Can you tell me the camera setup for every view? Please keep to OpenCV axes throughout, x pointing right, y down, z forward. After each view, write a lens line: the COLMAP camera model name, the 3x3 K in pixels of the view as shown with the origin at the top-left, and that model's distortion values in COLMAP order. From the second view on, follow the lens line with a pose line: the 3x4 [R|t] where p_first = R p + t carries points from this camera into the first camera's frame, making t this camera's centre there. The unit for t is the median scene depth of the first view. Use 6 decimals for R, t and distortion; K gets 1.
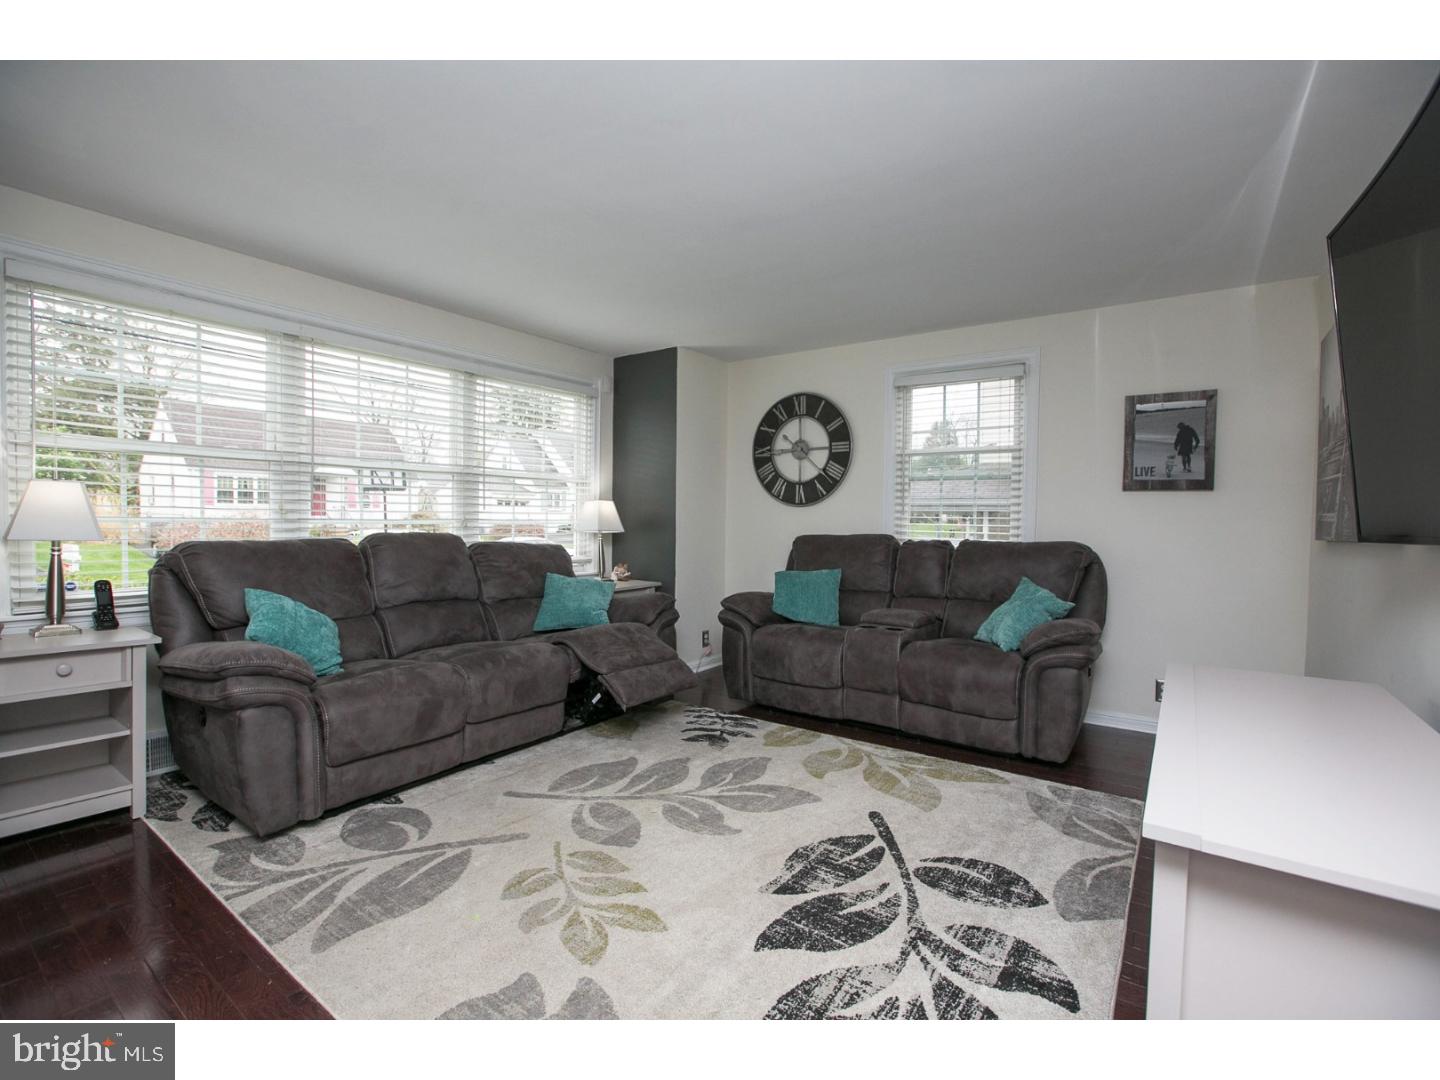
lens RADIAL K [[674.4, 0, 712.6], [0, 674.4, 535.3], [0, 0, 1]] dist [-0.026731, 0.005654]
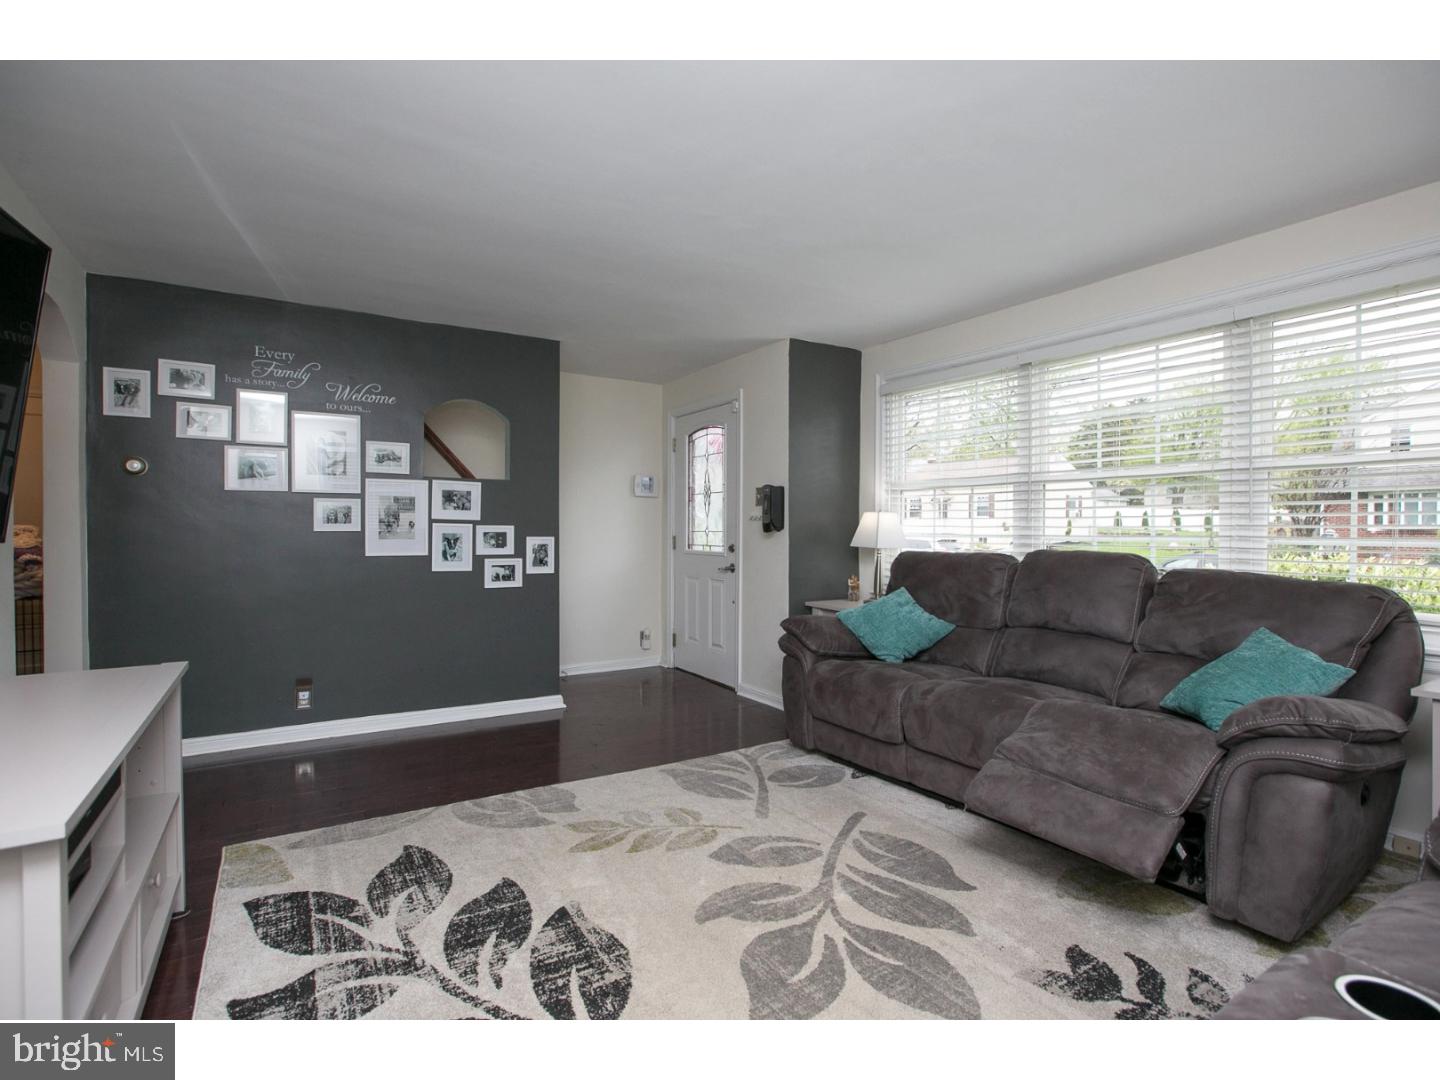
lens RADIAL K [[674.4, 0, 714.0], [0, 674.4, 538.6], [0, 0, 1]] dist [-0.026731, 0.005654]
pose [[-0.376283, -0.009461, -0.926457, 0.915385], [-0.025197, 0.999683, 0.000025, -0.015007], [0.926162, 0.023353, -0.376402, 1.546063]]
